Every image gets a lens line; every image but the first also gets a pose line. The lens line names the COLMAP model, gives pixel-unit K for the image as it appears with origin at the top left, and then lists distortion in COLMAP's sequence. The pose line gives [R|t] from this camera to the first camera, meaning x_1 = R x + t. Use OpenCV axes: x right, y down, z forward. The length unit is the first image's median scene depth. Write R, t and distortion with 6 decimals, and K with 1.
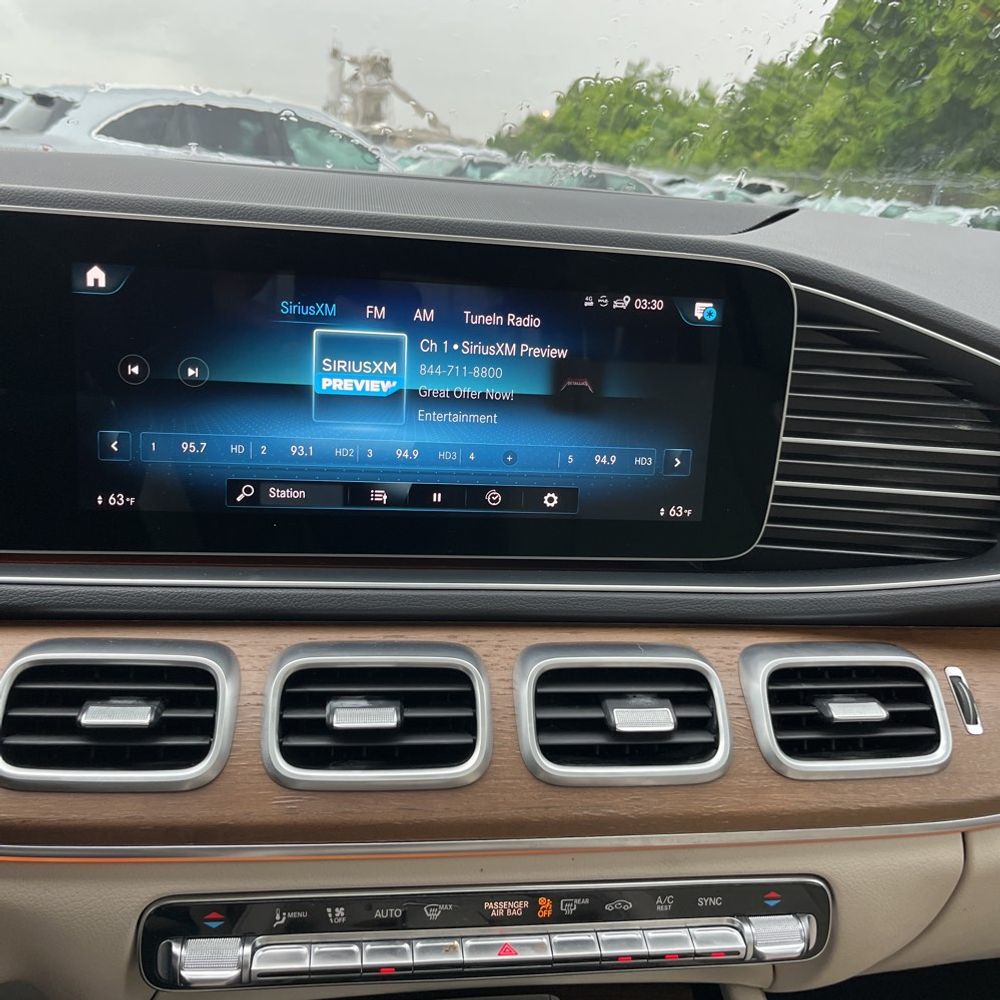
lens RADIAL K [[1015.8, 0, 512.1], [0, 1015.8, 494.5], [0, 0, 1]] dist [0.051147, -0.044823]
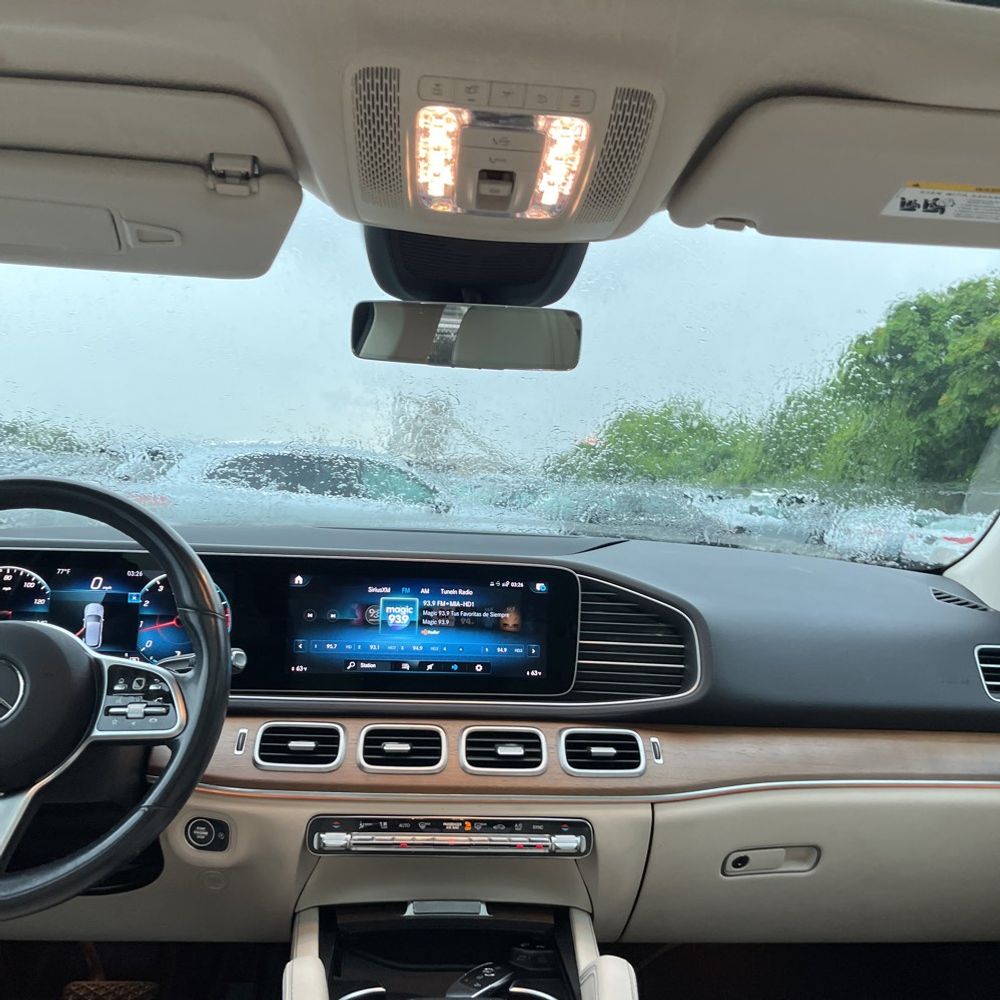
lens RADIAL K [[992.6, 0, 500.0], [0, 992.6, 500.0], [0, 0, 1]] dist [0.056382, -0.025257]
pose [[0.997172, -0.032047, -0.067971, 0.273629], [0.010601, 0.955451, -0.294961, 0.335282], [0.074396, 0.293406, 0.953089, -1.390250]]
